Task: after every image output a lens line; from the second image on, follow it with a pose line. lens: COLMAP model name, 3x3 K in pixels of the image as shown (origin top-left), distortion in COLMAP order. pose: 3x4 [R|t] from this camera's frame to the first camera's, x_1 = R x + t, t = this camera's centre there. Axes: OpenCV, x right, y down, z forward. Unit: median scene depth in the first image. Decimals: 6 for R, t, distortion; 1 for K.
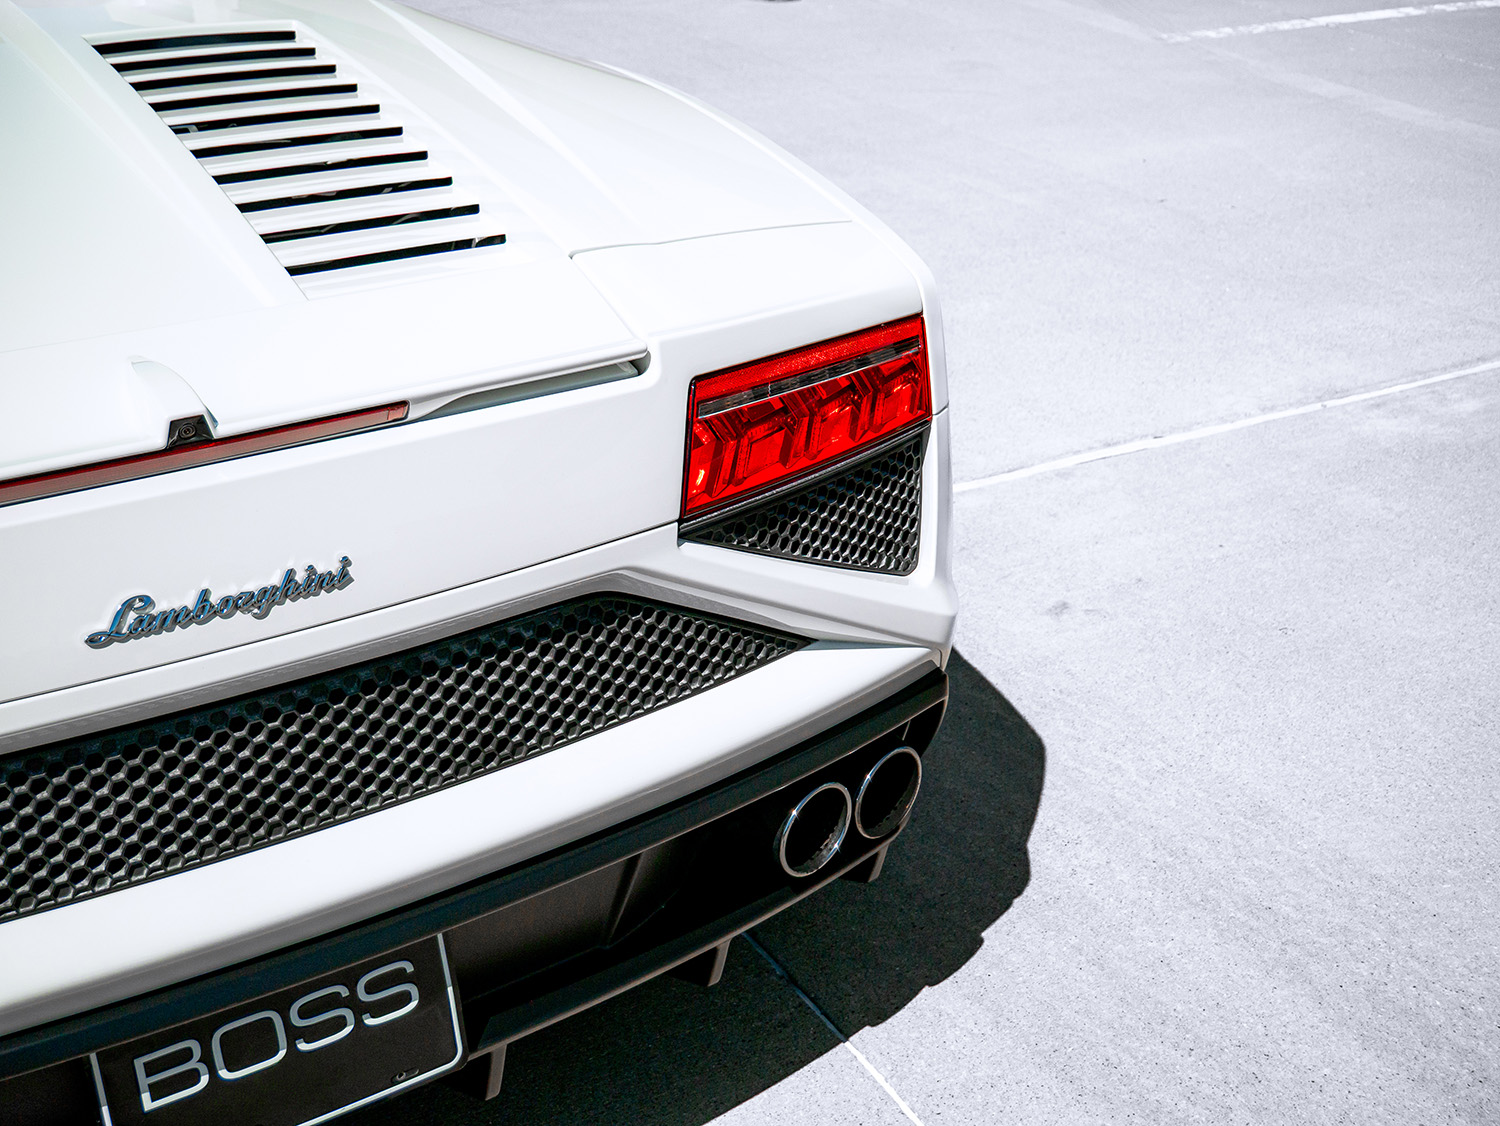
lens RADIAL K [[2019.6, 0, 749.0], [0, 2019.6, 569.7], [0, 0, 1]] dist [-0.006148, 0.000000]
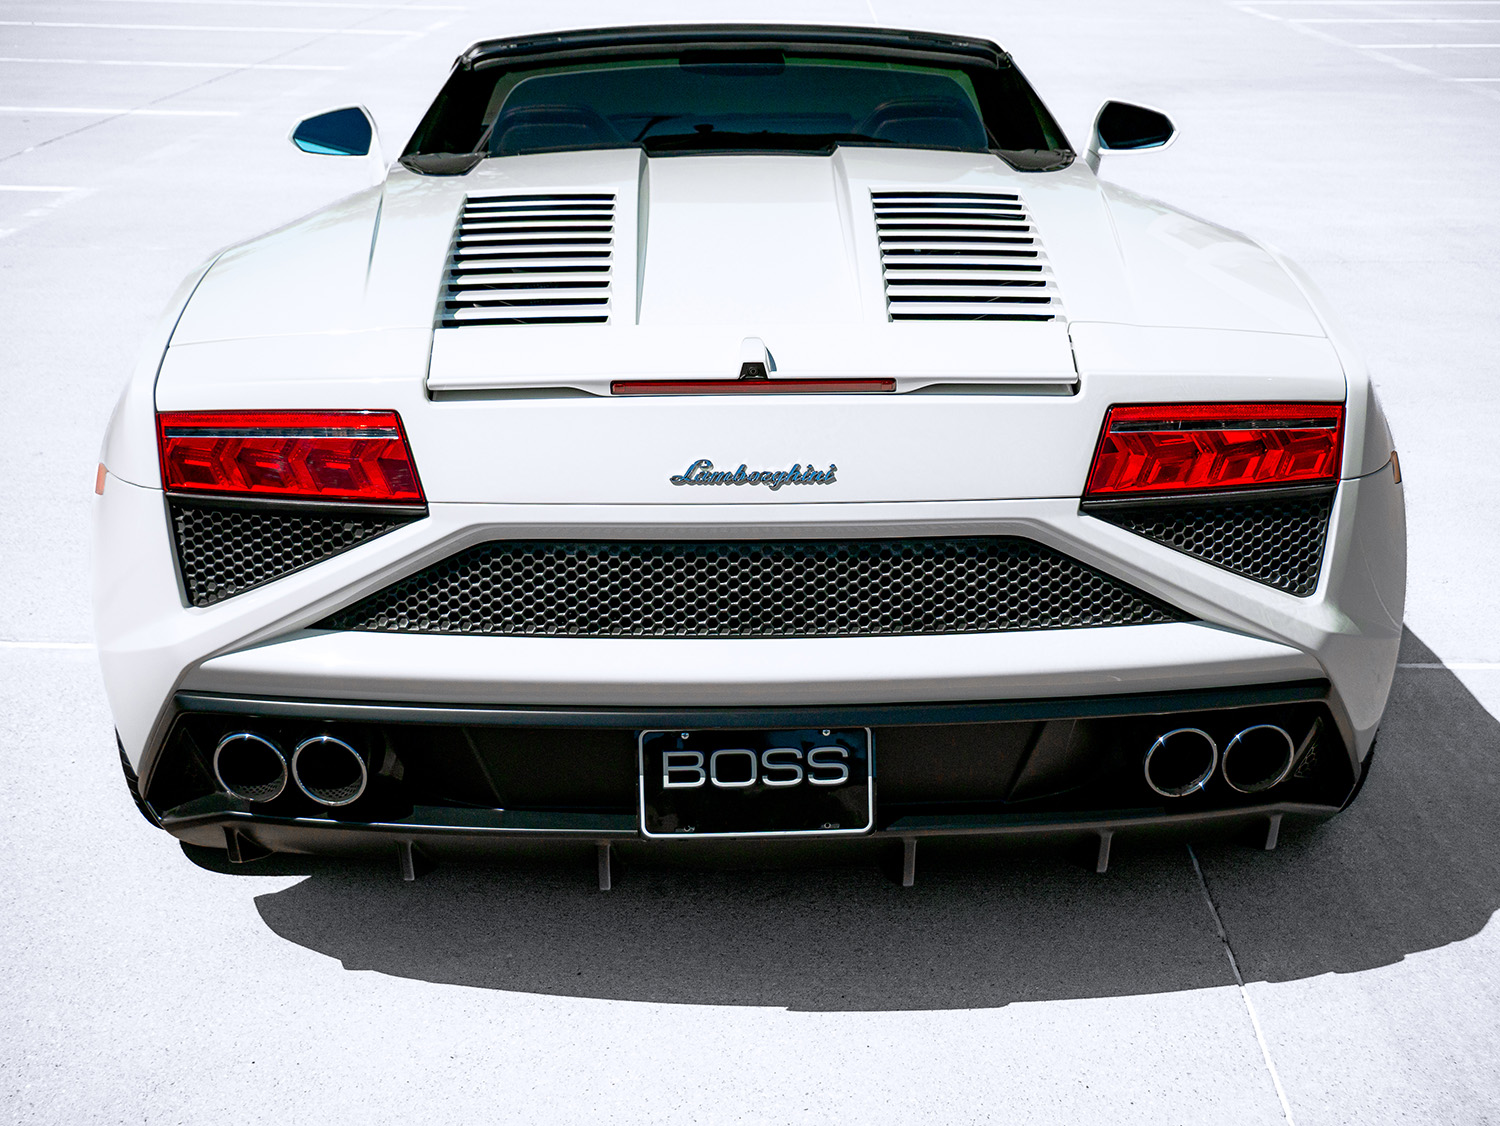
lens RADIAL K [[2019.6, 0, 749.9], [0, 2019.6, 558.8], [0, 0, 1]] dist [-0.006148, 0.000000]
pose [[0.826858, 0.141662, -0.544277, 0.590506], [-0.222672, 0.971135, -0.085518, 0.204536], [0.516452, 0.191907, 0.834535, -0.340366]]
